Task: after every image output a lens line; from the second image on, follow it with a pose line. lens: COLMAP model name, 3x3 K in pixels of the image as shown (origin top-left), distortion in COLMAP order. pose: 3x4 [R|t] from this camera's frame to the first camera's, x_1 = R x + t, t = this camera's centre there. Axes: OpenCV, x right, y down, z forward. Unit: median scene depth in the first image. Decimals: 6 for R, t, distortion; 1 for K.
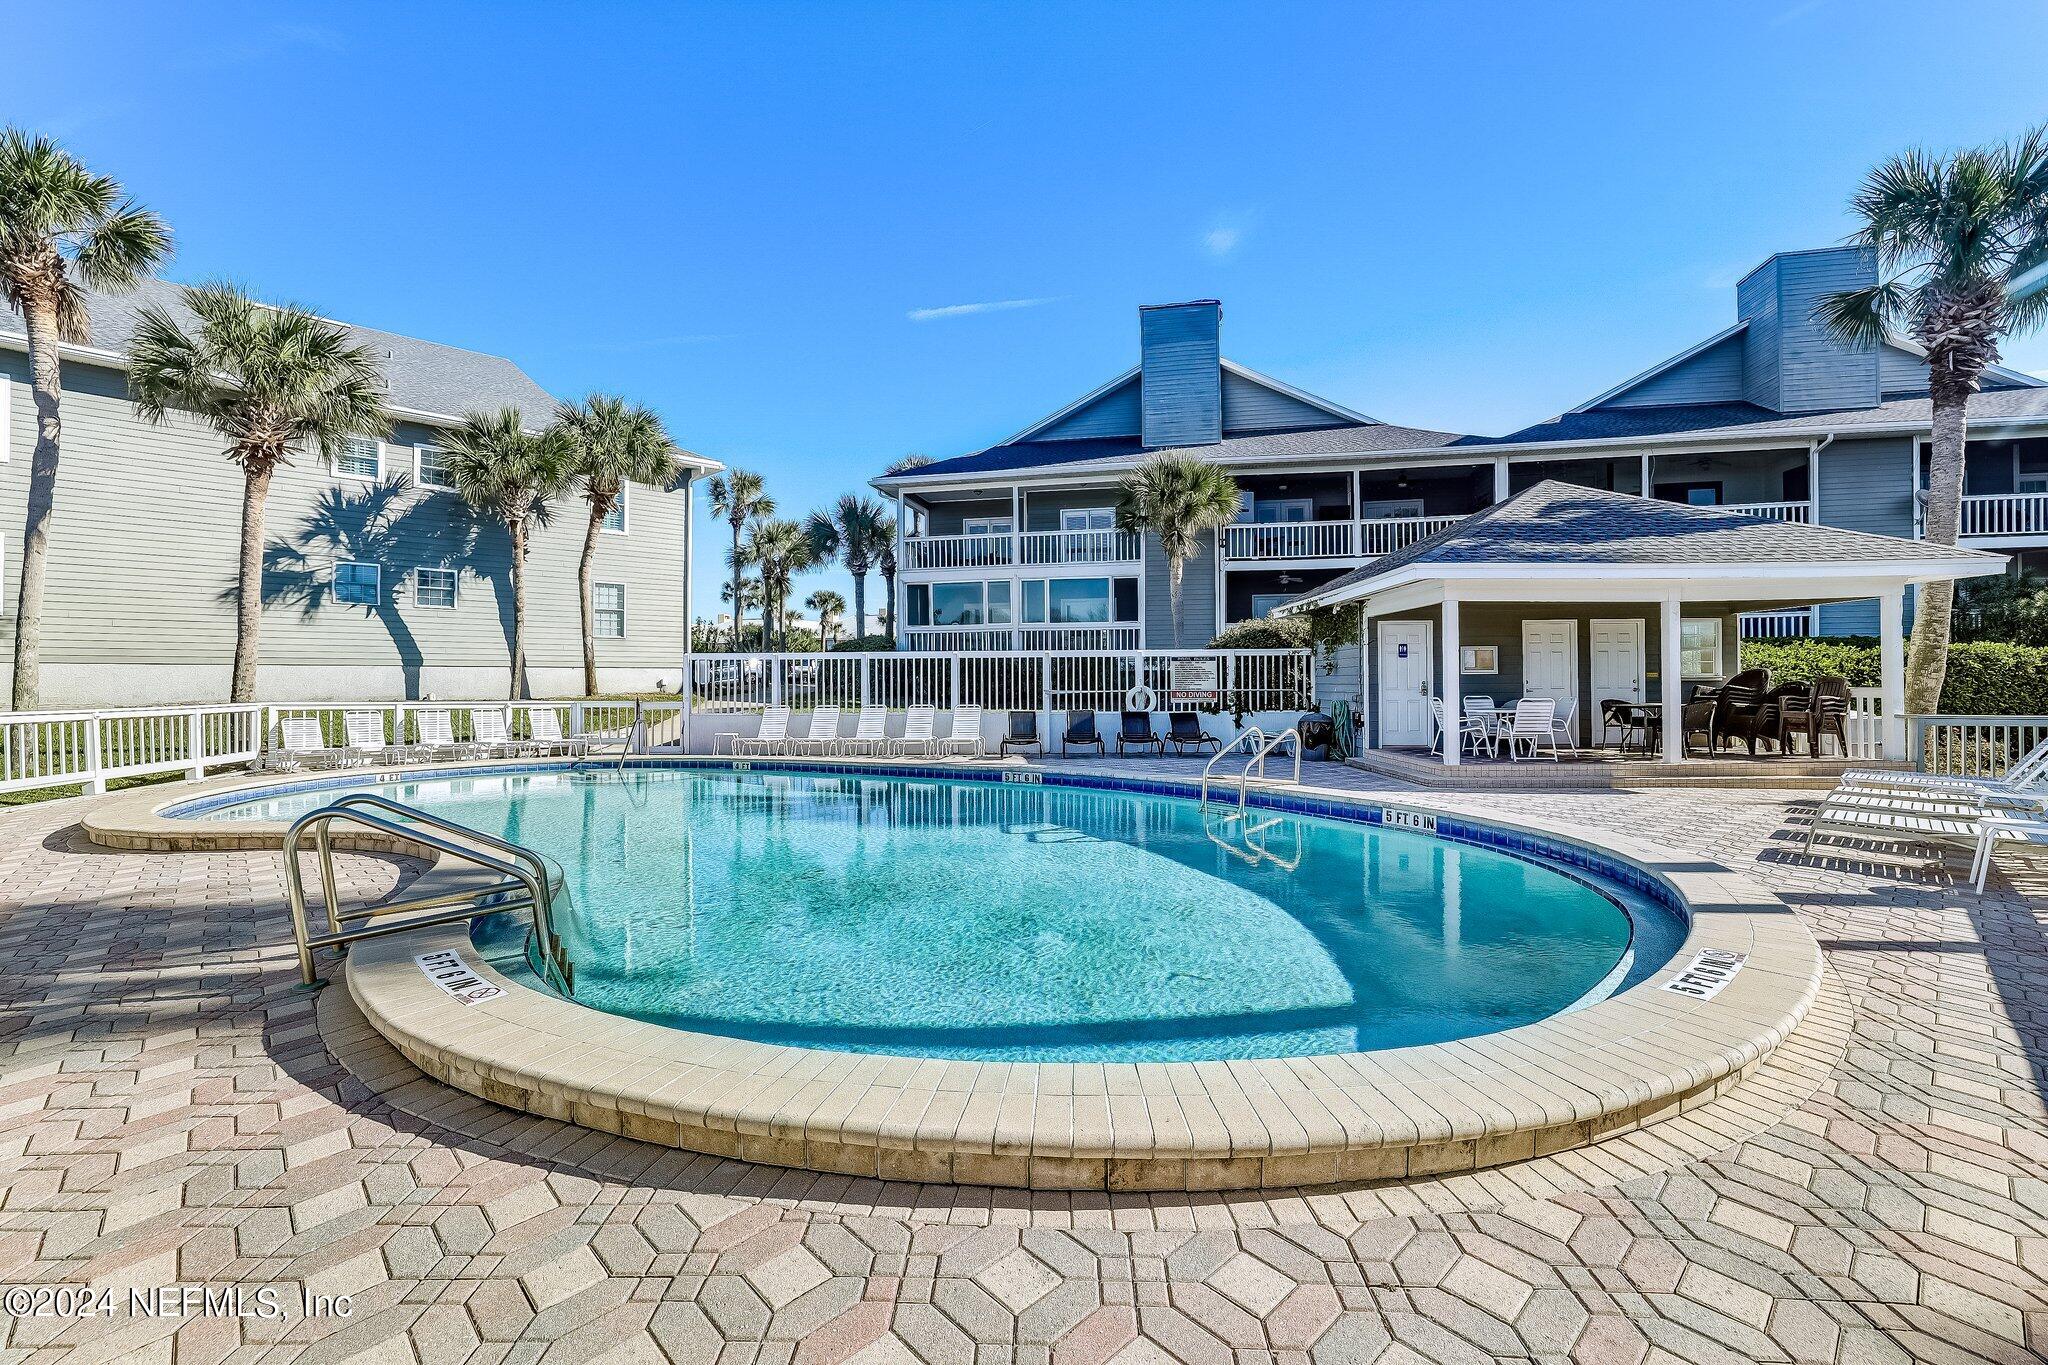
lens RADIAL K [[900.8, 0, 1024.0], [0, 900.8, 682.5], [0, 0, 1]] dist [0.000666, 0.000035]
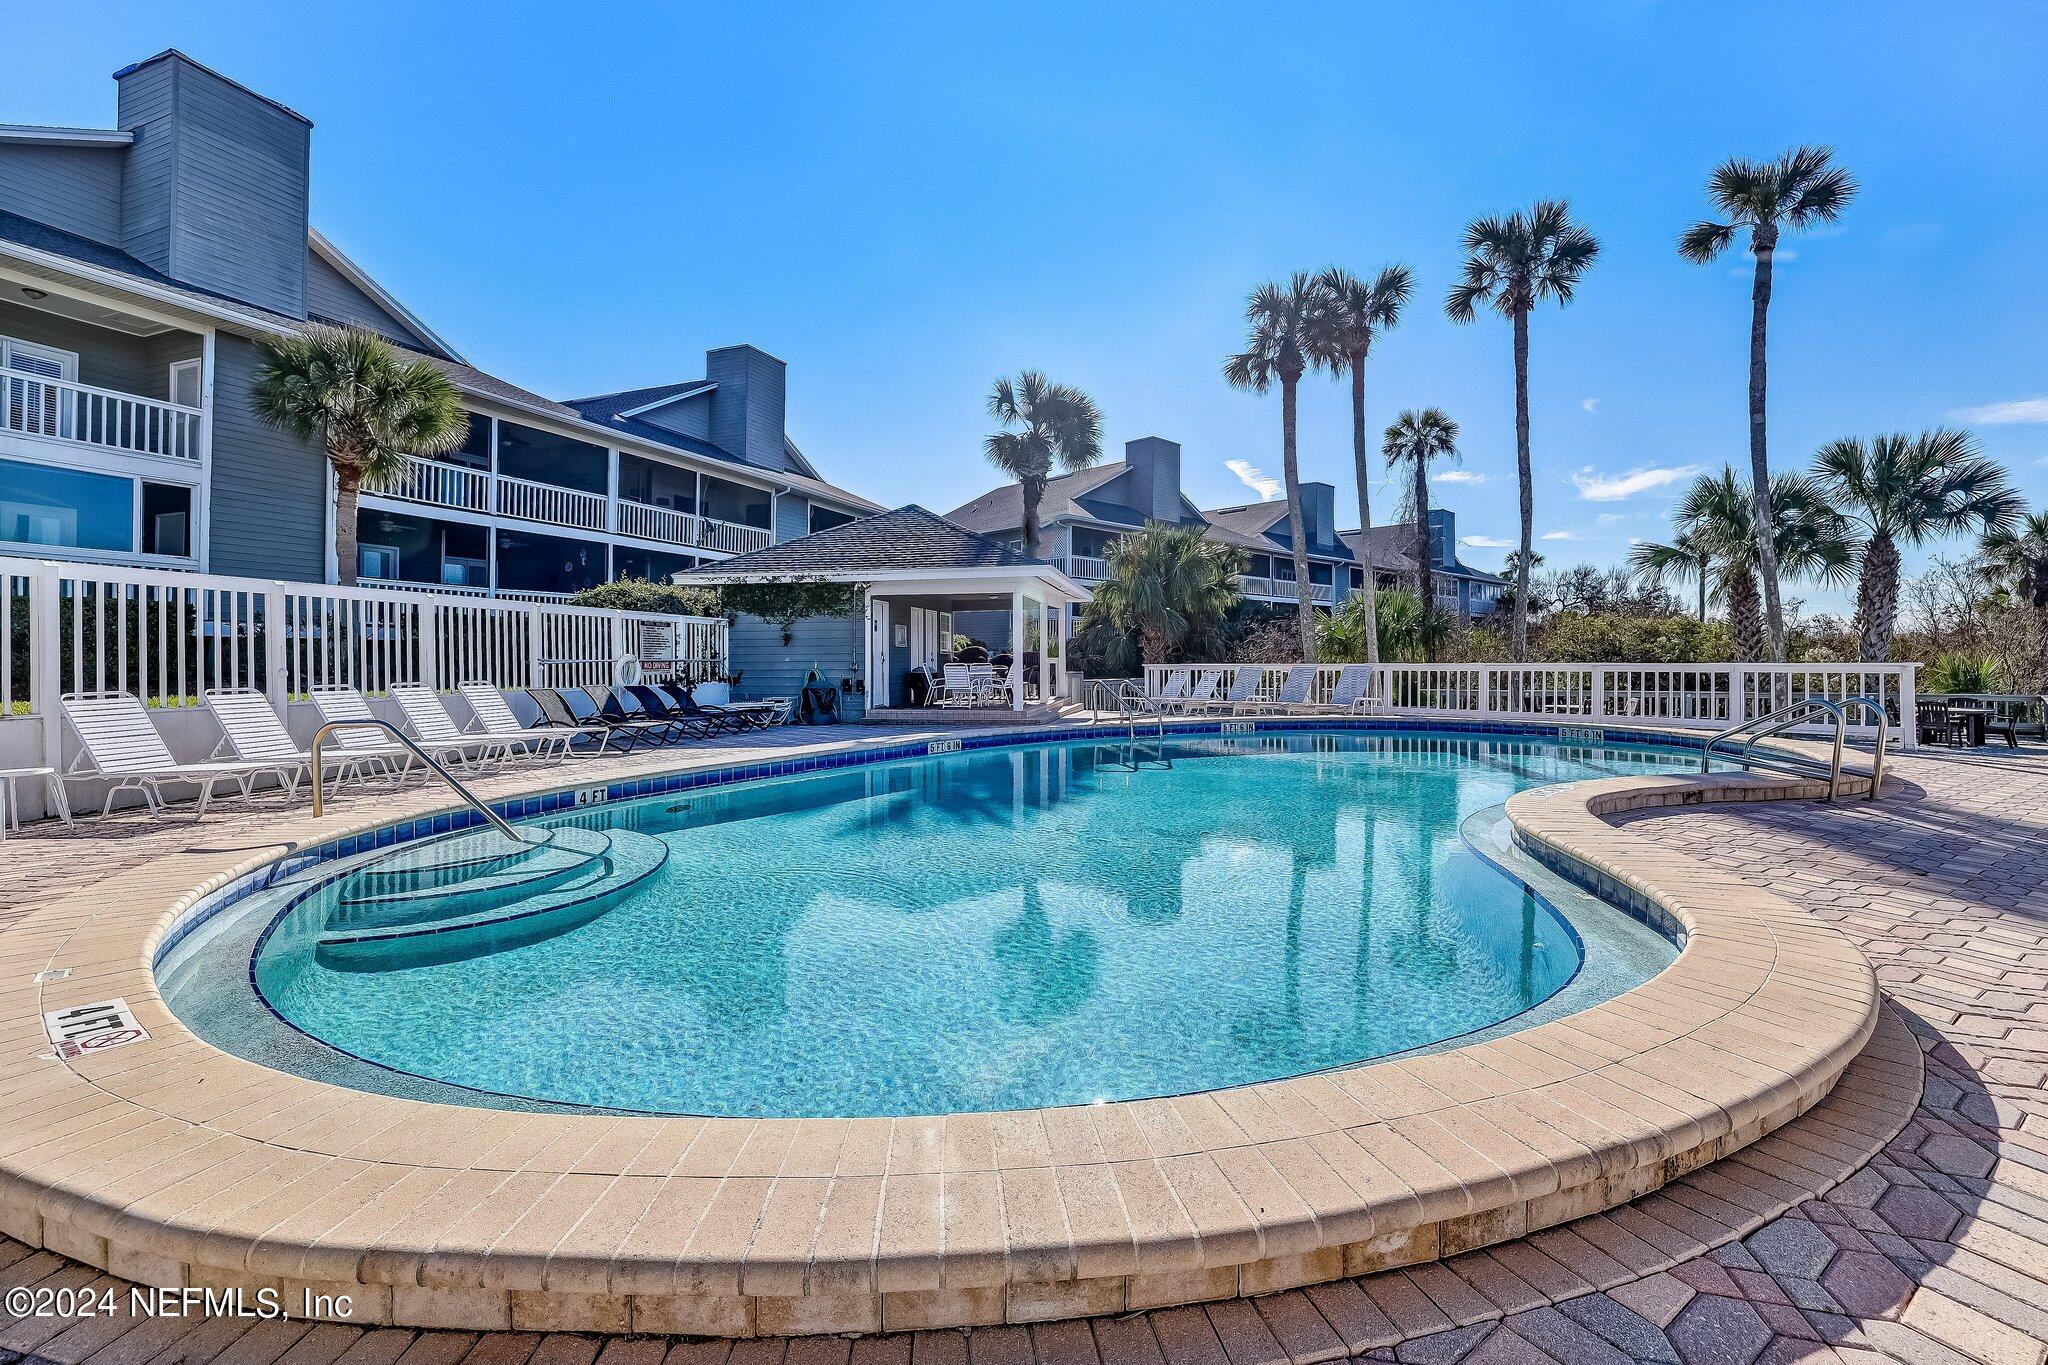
lens RADIAL K [[942.4, 0, 1019.7], [0, 942.4, 658.5], [0, 0, 1]] dist [-0.036073, 0.000119]
pose [[0.107127, 0.008842, 0.994206, -0.504814], [0.007623, 0.999924, -0.009715, 0.013631], [-0.994216, 0.008620, 0.107052, 0.428404]]
